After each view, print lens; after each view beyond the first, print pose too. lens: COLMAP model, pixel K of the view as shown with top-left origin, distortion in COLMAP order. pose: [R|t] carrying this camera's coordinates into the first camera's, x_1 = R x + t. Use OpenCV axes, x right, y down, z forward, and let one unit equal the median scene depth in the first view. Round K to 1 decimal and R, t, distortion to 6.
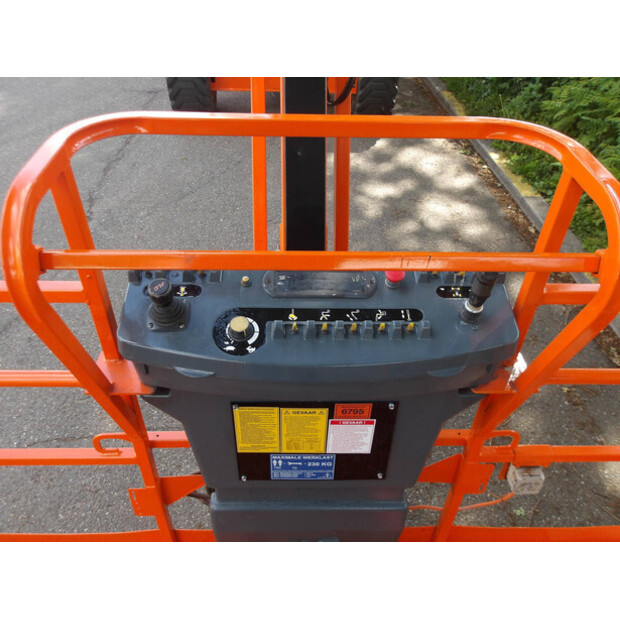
lens RADIAL K [[518.5, 0, 310.0], [0, 518.5, 310.0], [0, 0, 1]] dist [0.005756, 0.001618]
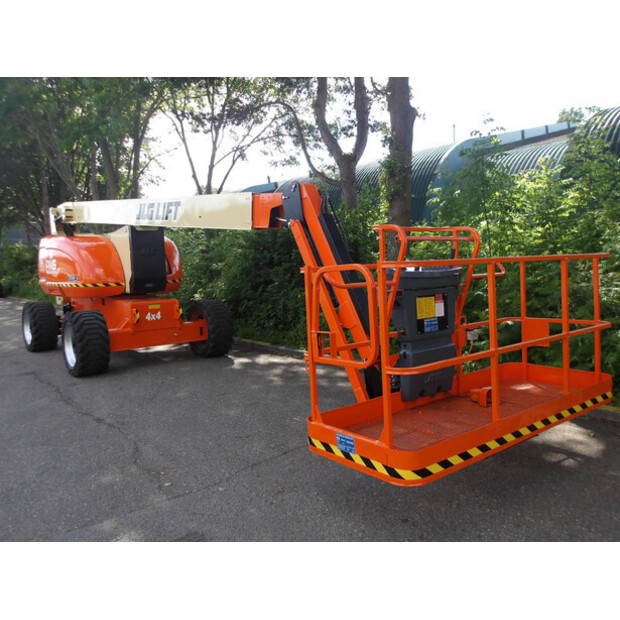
lens RADIAL K [[518.5, 0, 310.0], [0, 518.5, 310.0], [0, 0, 1]] dist [0.005756, 0.001618]
pose [[0.802121, -0.110465, 0.586856, -2.439044], [0.423419, 0.798194, -0.428488, 1.272043], [-0.421092, 0.592185, 0.687021, -0.894420]]
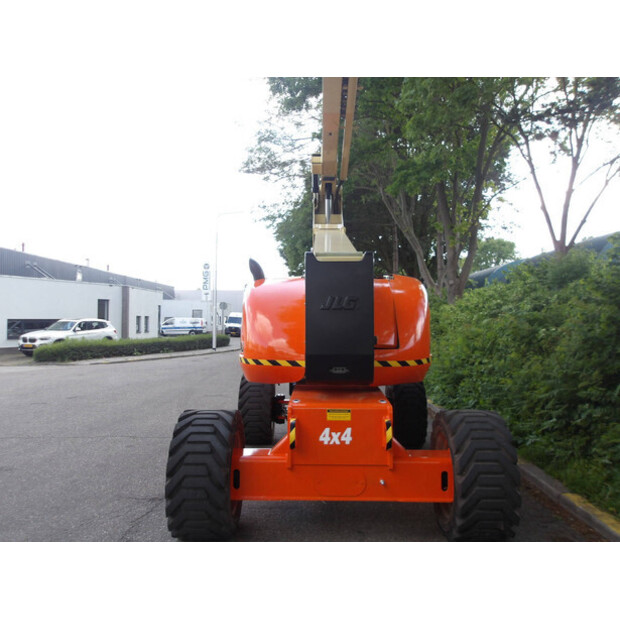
lens RADIAL K [[508.7, 0, 313.3], [0, 508.7, 306.0], [0, 0, 1]] dist [0.001037, -0.000557]
pose [[0.997629, -0.030942, -0.061468, -0.172261], [-0.018234, 0.742434, -0.669671, -0.772817], [0.066357, 0.669205, 0.740109, 1.596490]]
